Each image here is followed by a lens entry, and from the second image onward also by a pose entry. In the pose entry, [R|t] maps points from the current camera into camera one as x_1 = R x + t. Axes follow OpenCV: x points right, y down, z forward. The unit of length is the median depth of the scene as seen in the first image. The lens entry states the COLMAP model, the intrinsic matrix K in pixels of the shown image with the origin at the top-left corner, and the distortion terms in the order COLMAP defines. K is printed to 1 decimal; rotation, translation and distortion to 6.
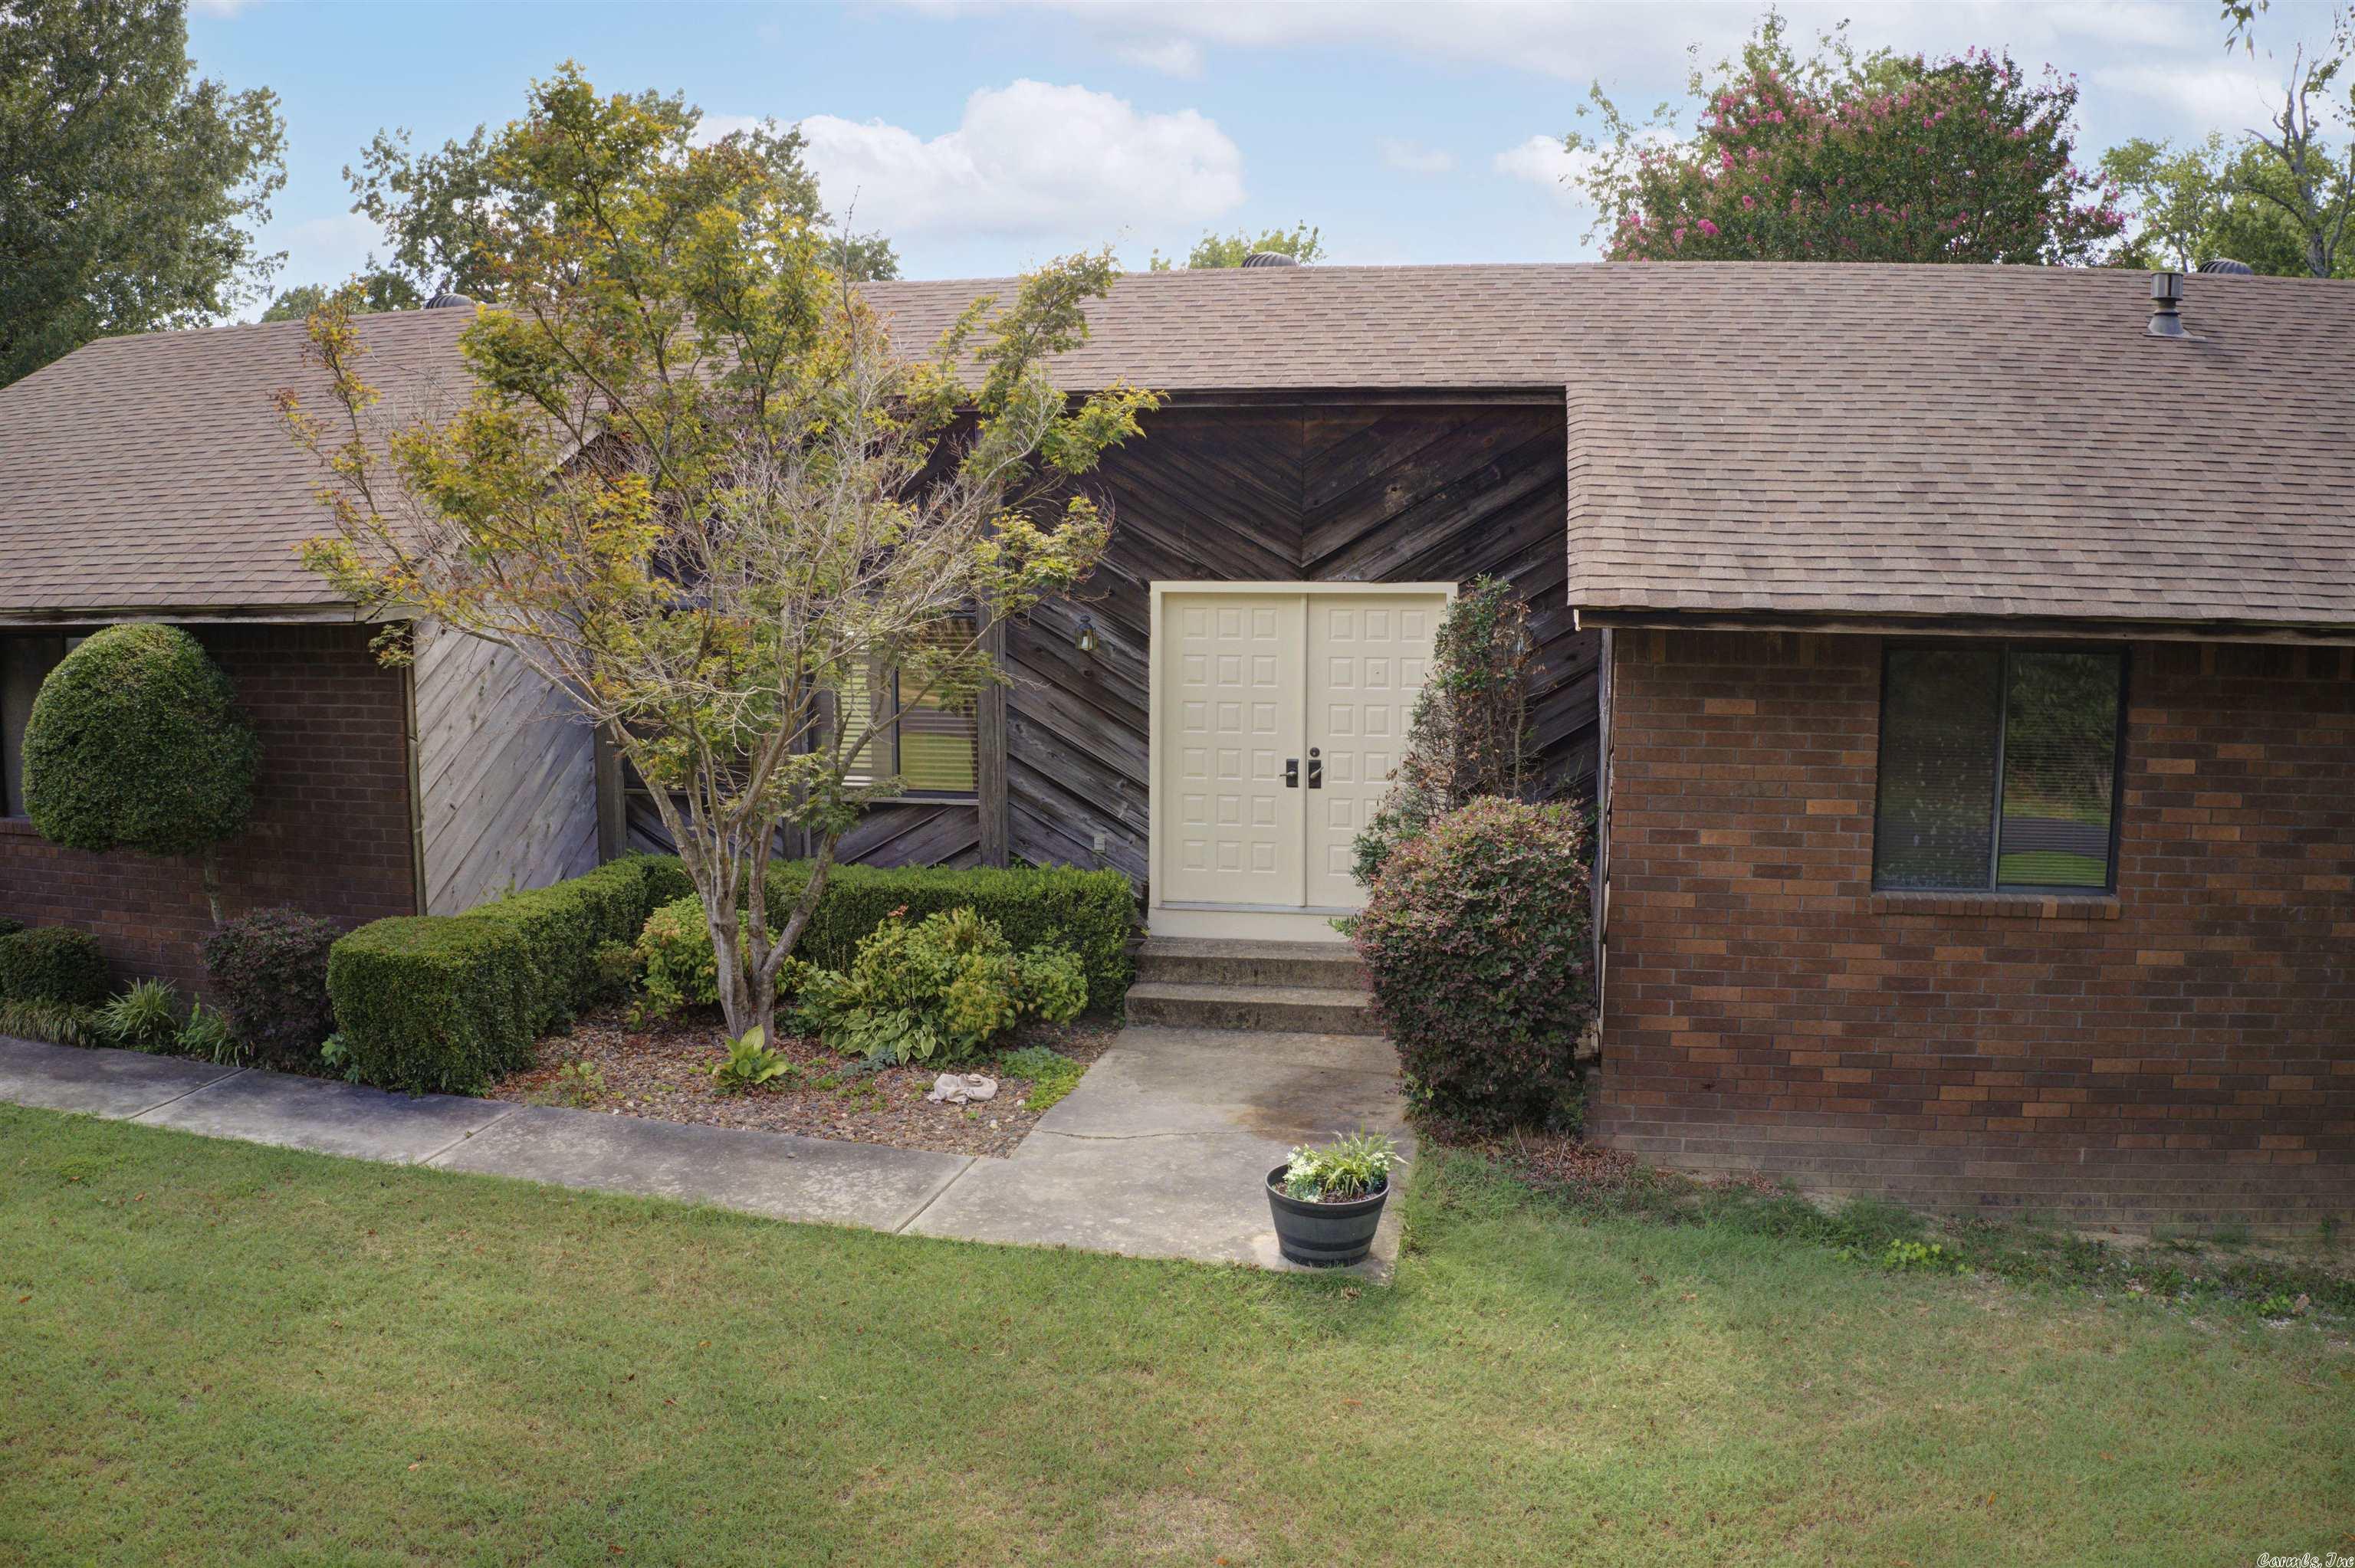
lens RADIAL K [[1848.5, 0, 1168.0], [0, 1848.5, 755.5], [0, 0, 1]] dist [-0.196216, 0.012311]
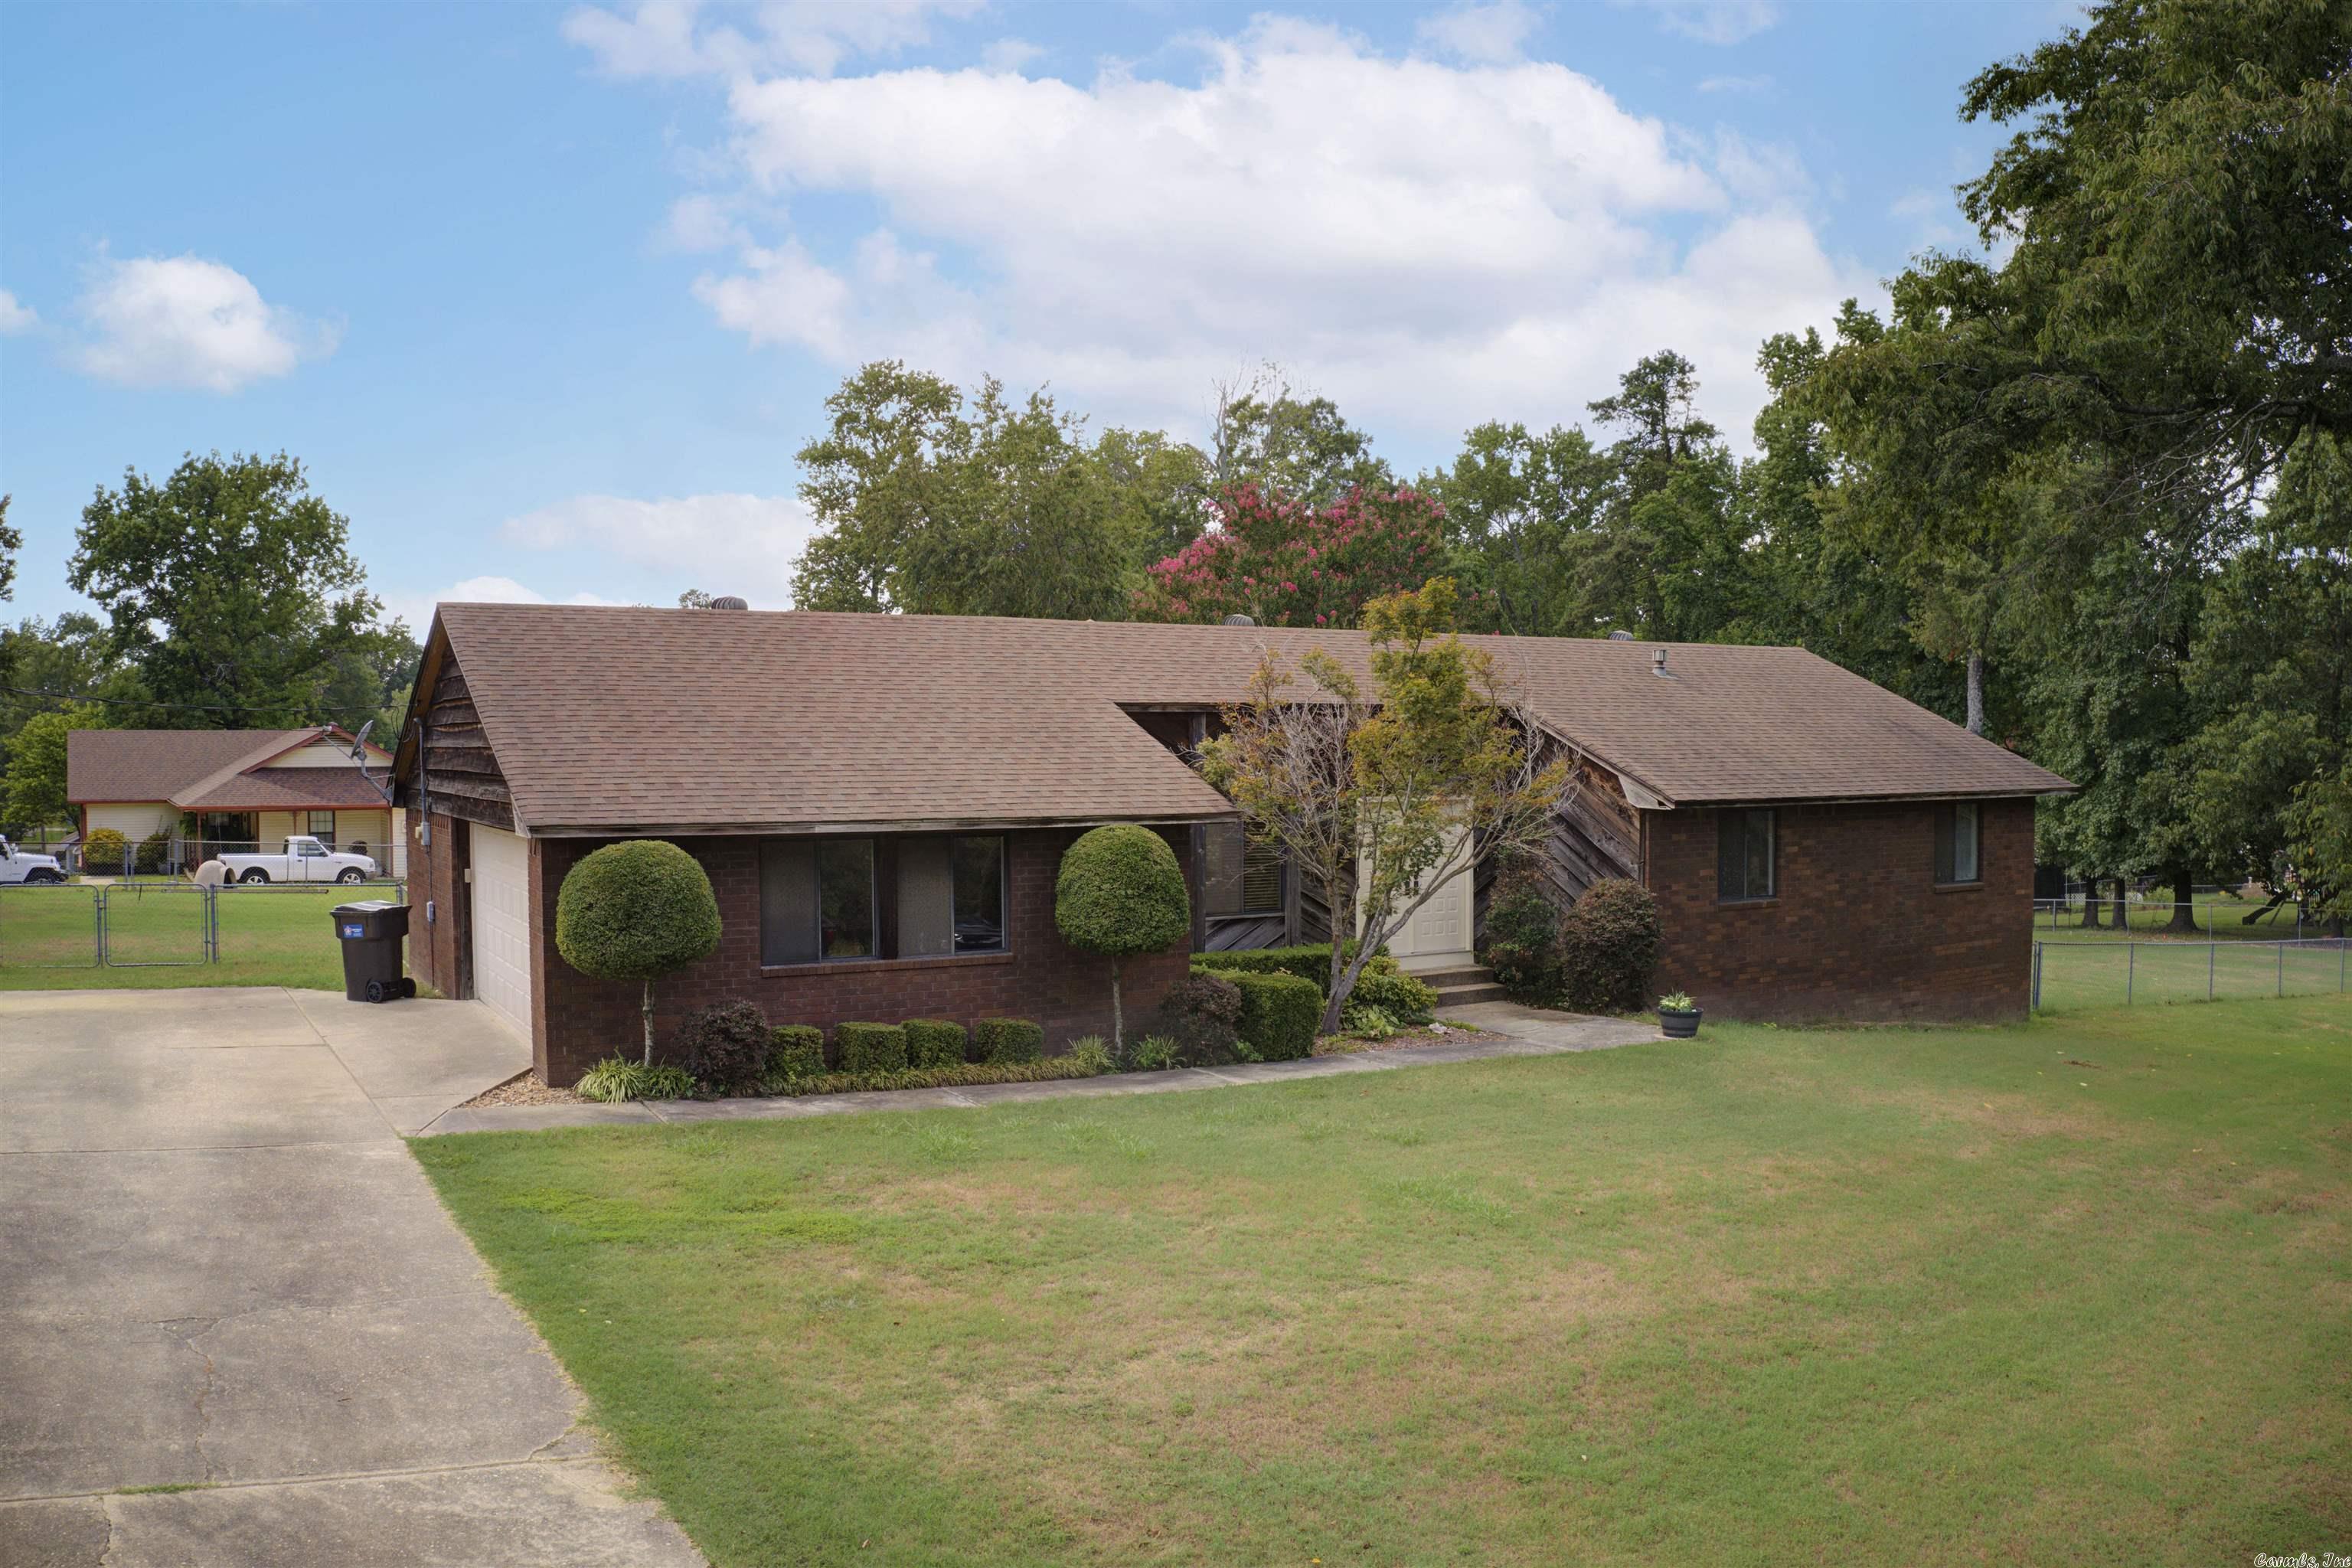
lens RADIAL K [[1846.4, 0, 1166.5], [0, 1846.4, 755.5], [0, 0, 1]] dist [-0.196216, 0.012311]
pose [[0.746663, -0.005436, 0.665180, -1.794949], [0.080684, 0.993324, -0.082451, 0.011959], [-0.660291, 0.115233, 0.742117, -0.437014]]
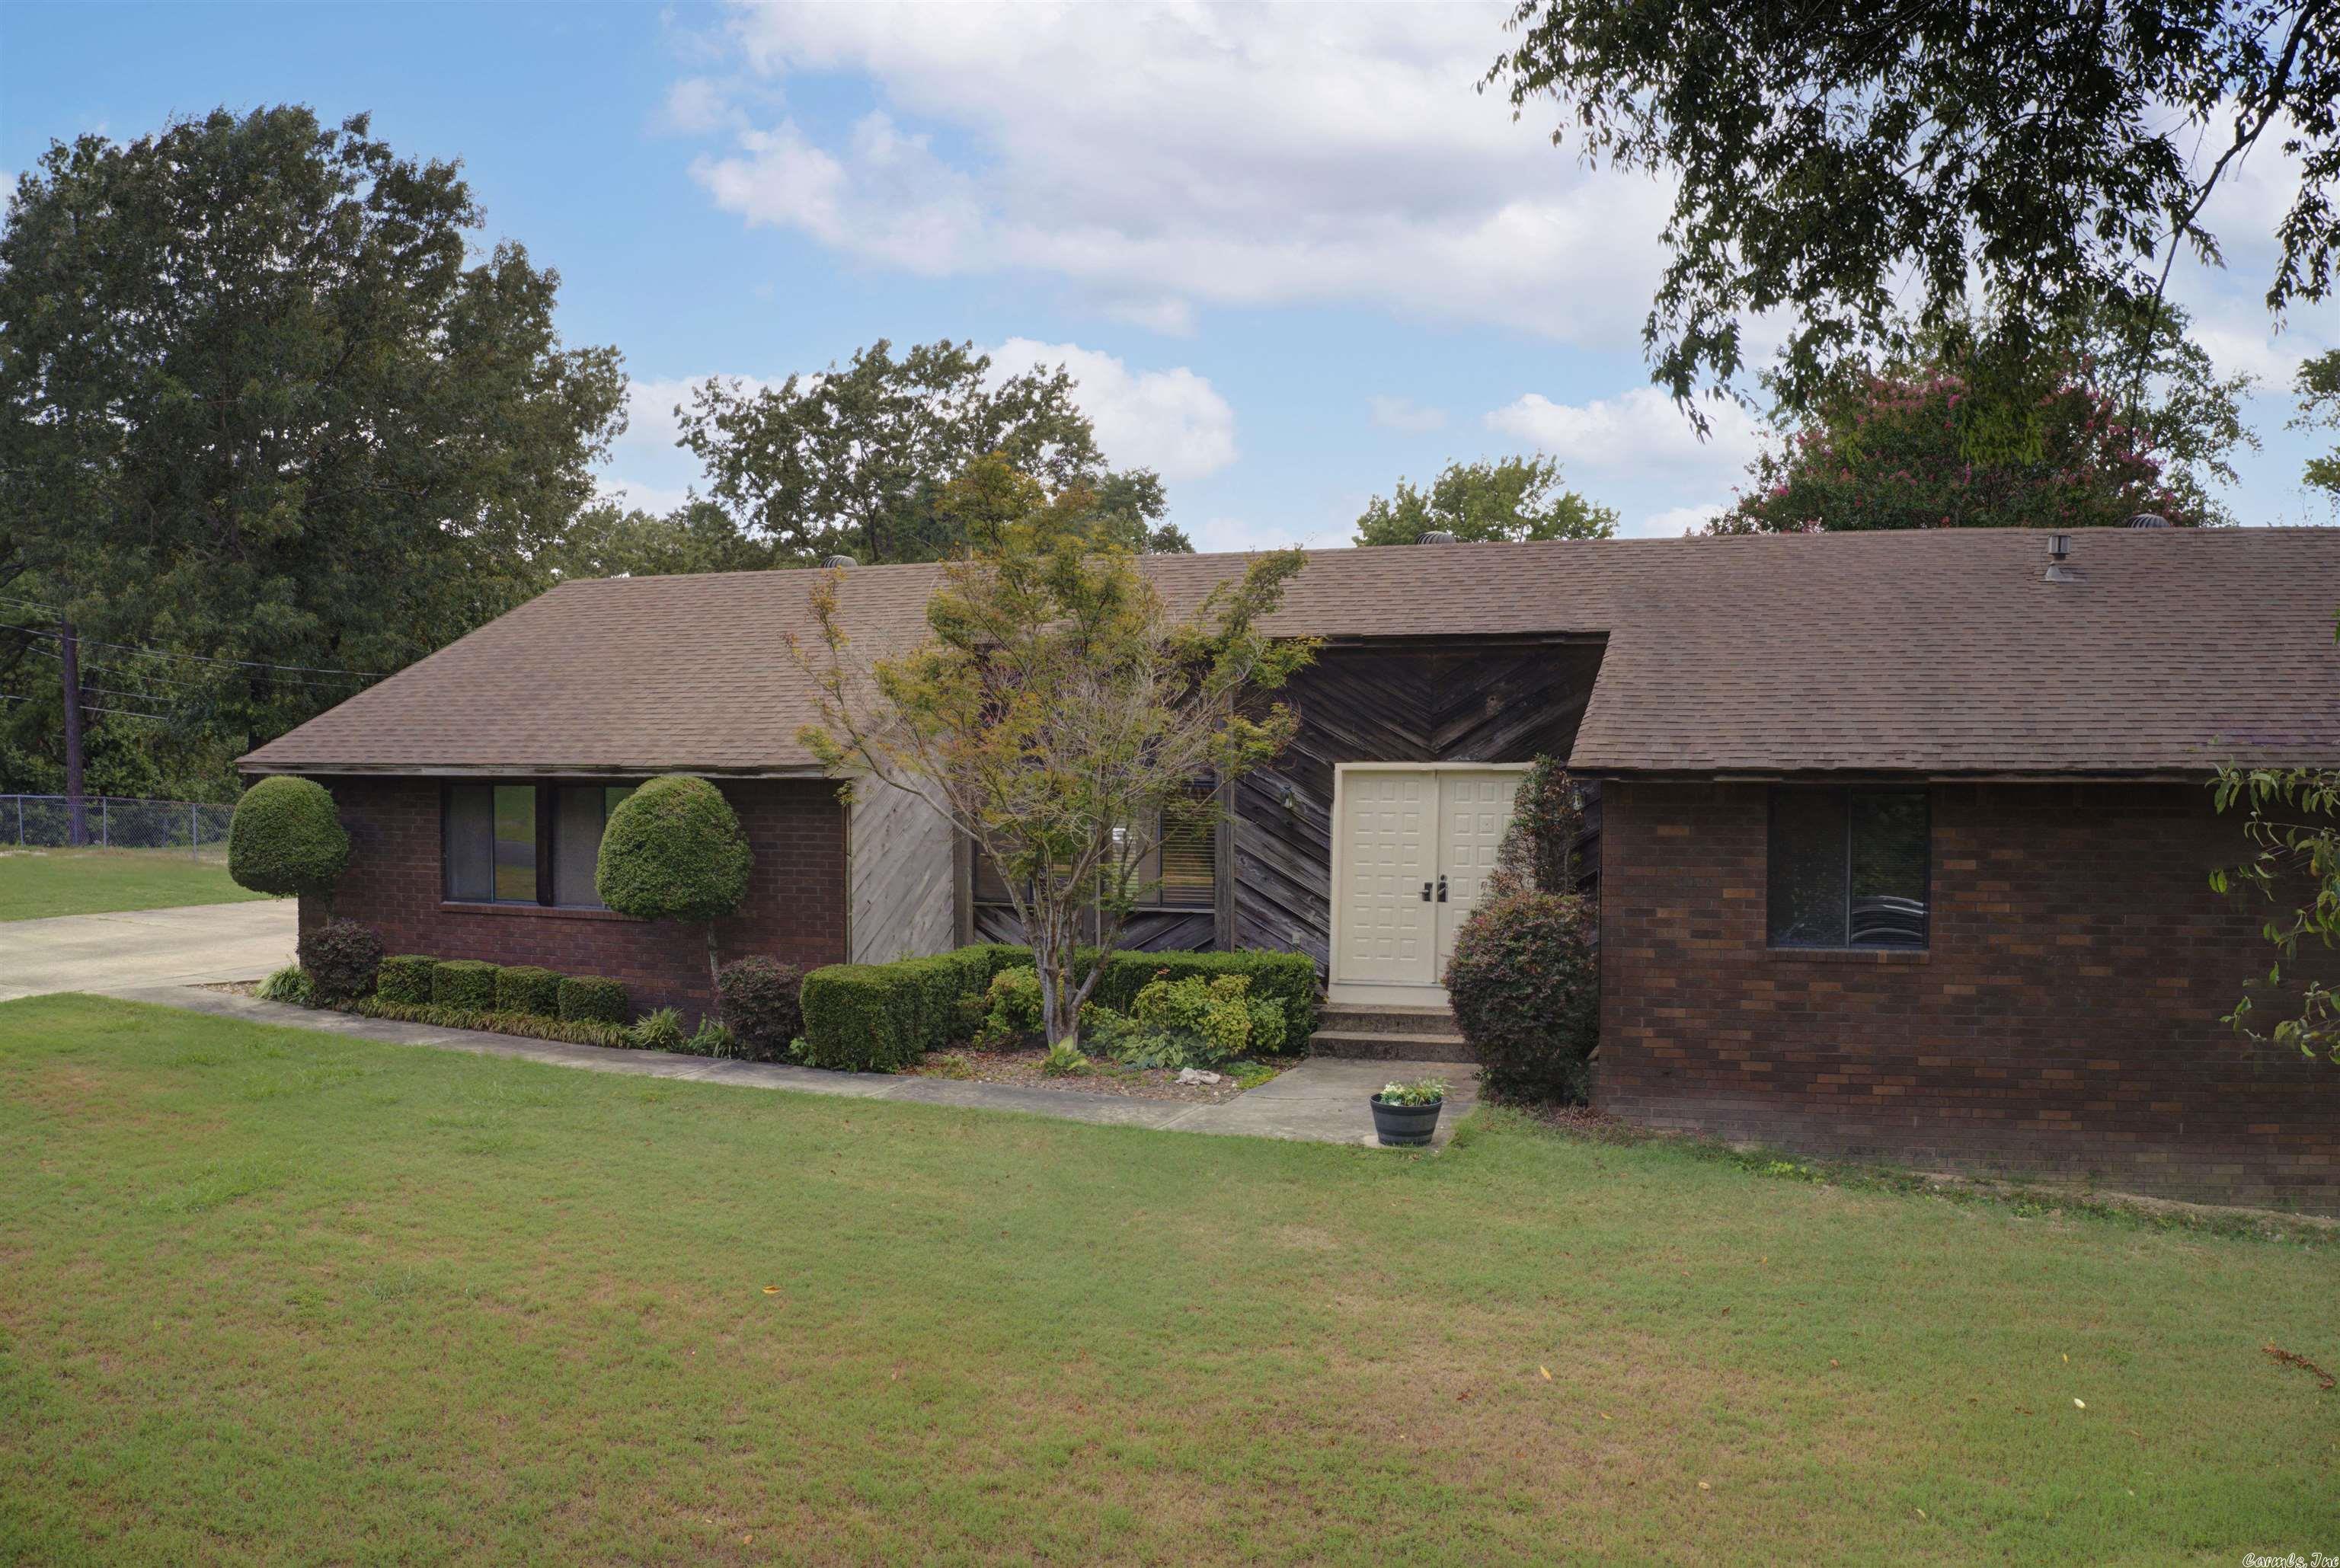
lens RADIAL K [[1871.6, 0, 1174.8], [0, 1871.6, 757.0], [0, 0, 1]] dist [-0.190991, -0.001124]
pose [[0.990566, 0.000726, -0.137032, 0.085887], [-0.016423, 0.993408, -0.113454, 0.089635], [0.136046, 0.114634, 0.984048, -0.599427]]
